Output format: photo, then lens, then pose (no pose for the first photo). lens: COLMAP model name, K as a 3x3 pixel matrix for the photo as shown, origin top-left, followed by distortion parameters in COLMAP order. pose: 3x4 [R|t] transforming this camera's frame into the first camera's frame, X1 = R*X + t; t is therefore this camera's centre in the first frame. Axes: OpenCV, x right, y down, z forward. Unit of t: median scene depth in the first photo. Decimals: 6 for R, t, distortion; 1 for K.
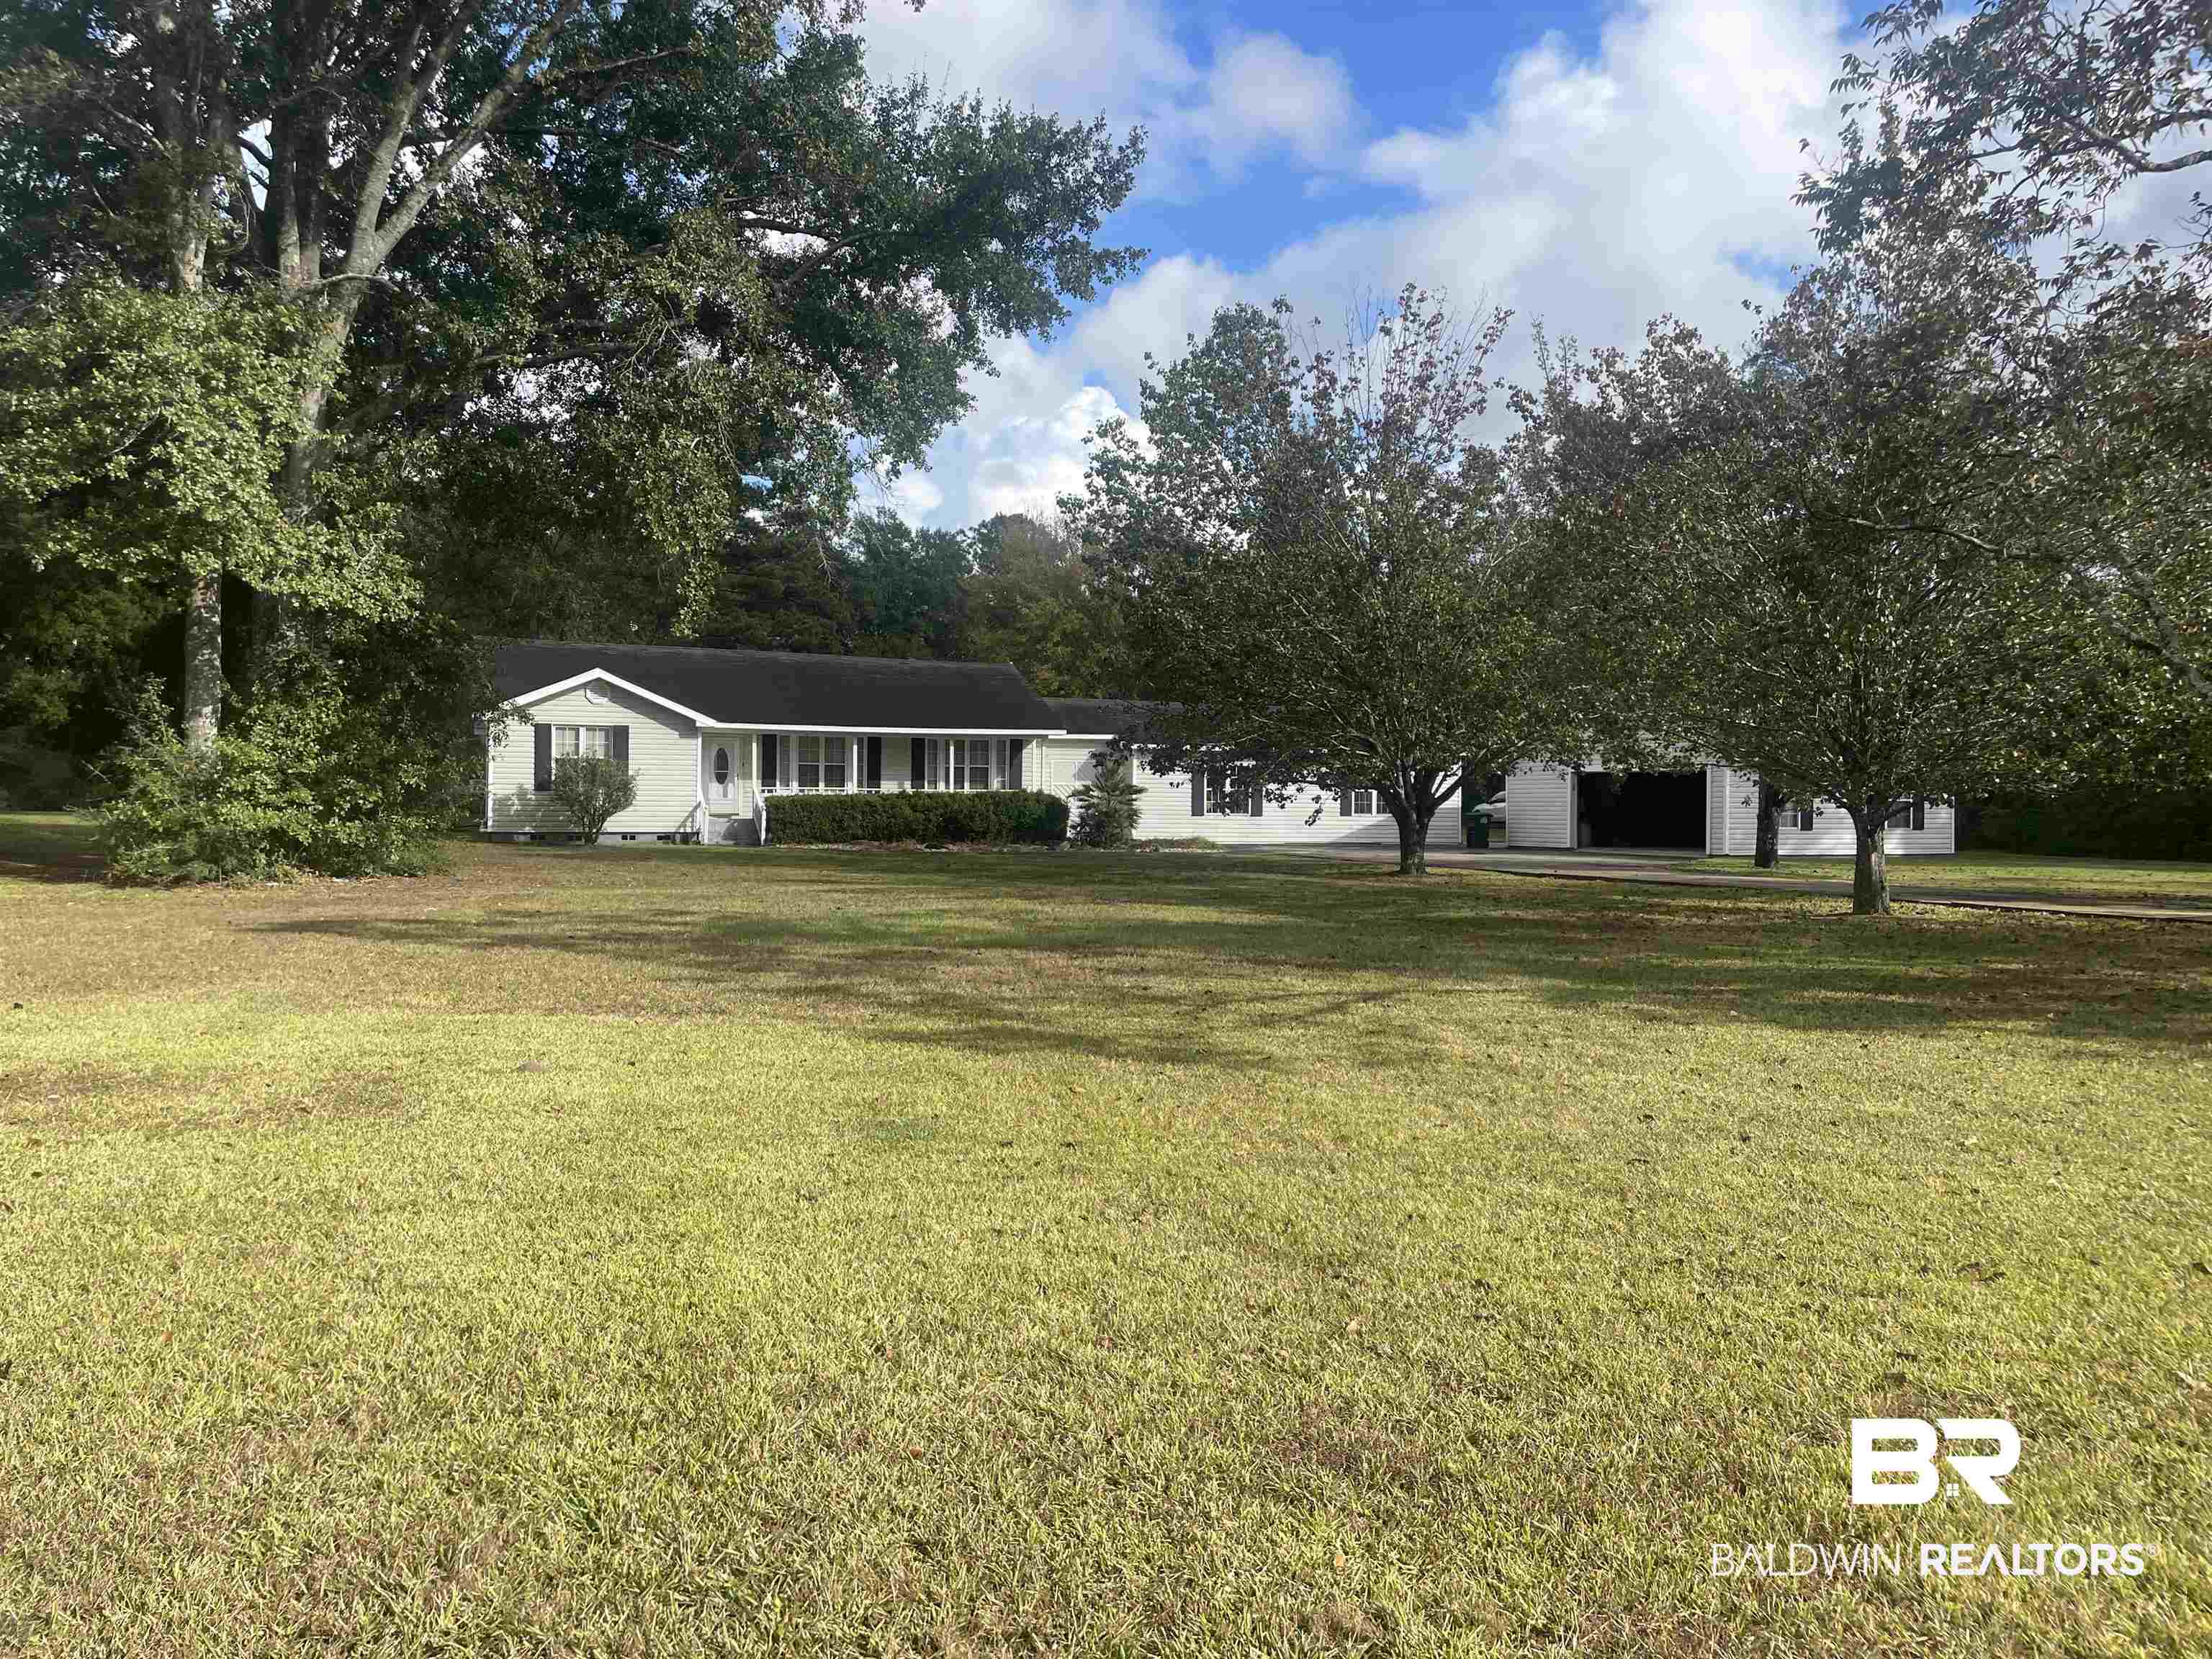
lens RADIAL K [[1679.6, 0, 1098.9], [0, 1679.6, 833.2], [0, 0, 1]] dist [0.097221, -0.125014]
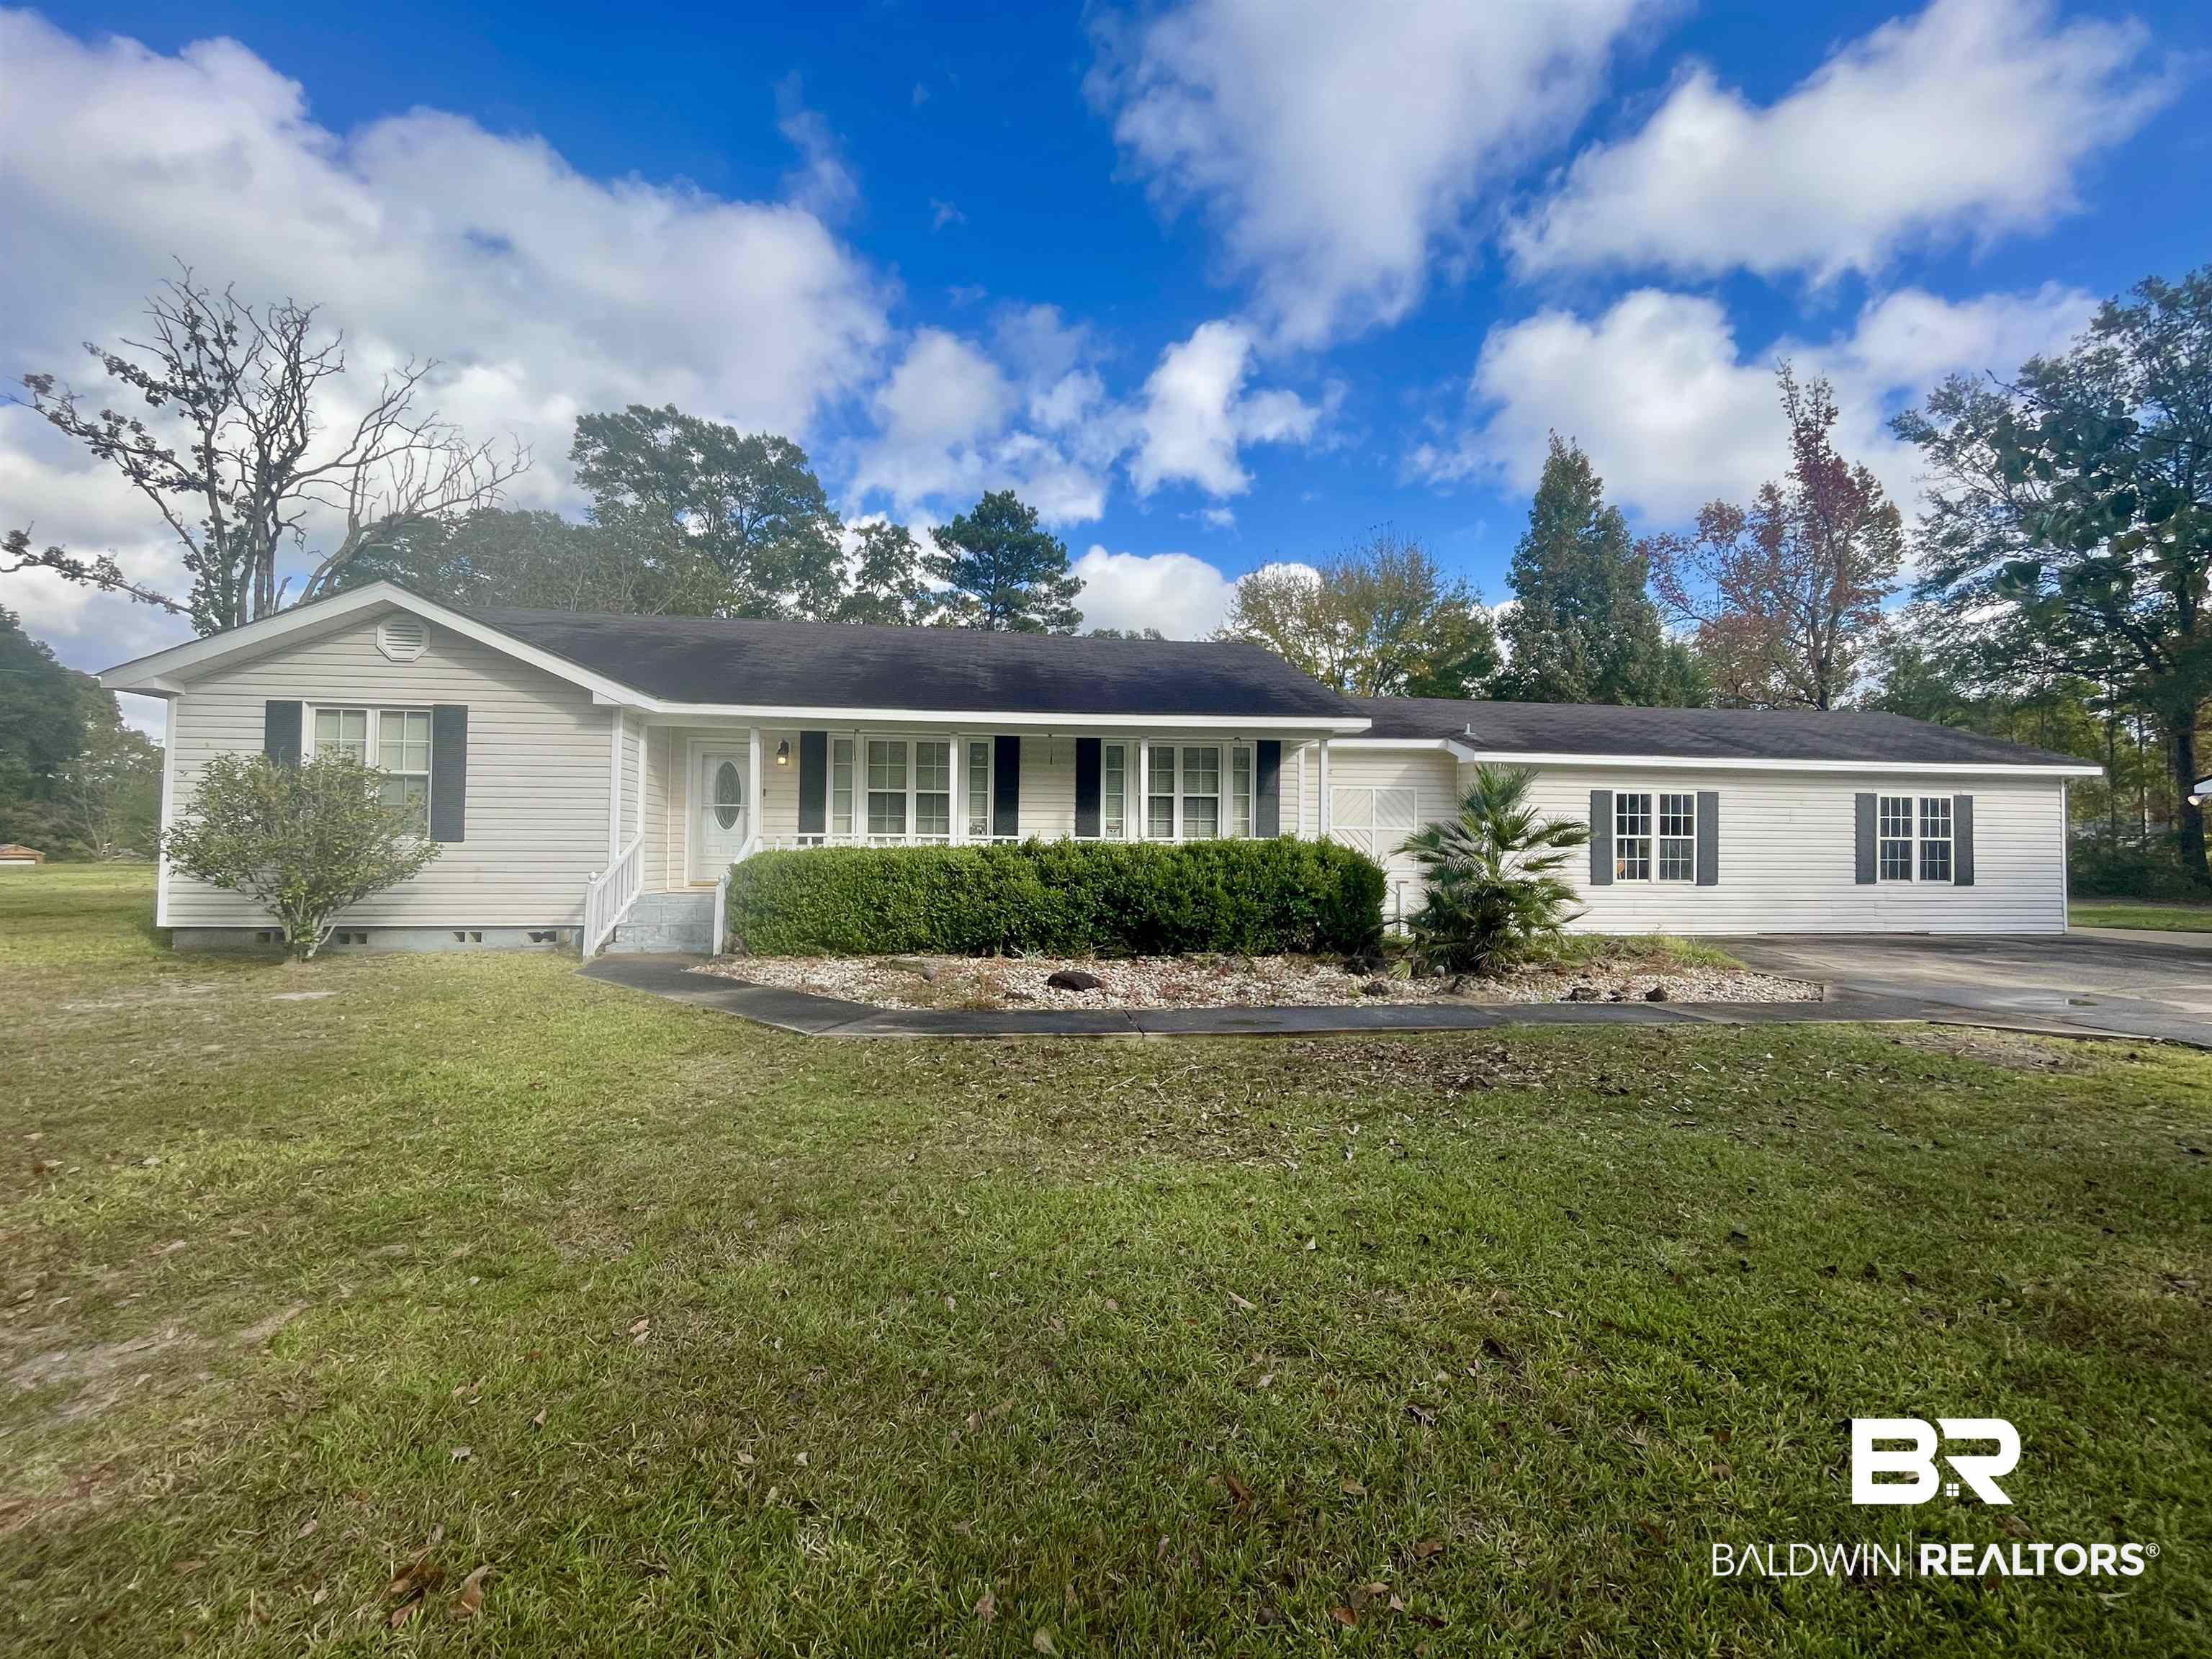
lens RADIAL K [[898.4, 0, 1106.0], [0, 898.4, 829.5], [0, 0, 1]] dist [0.003688, 0.000125]
pose [[0.979369, -0.002547, -0.202062, -0.044563], [-0.005100, 0.999290, -0.037317, -0.018332], [0.202014, 0.037578, 0.978662, 0.743497]]
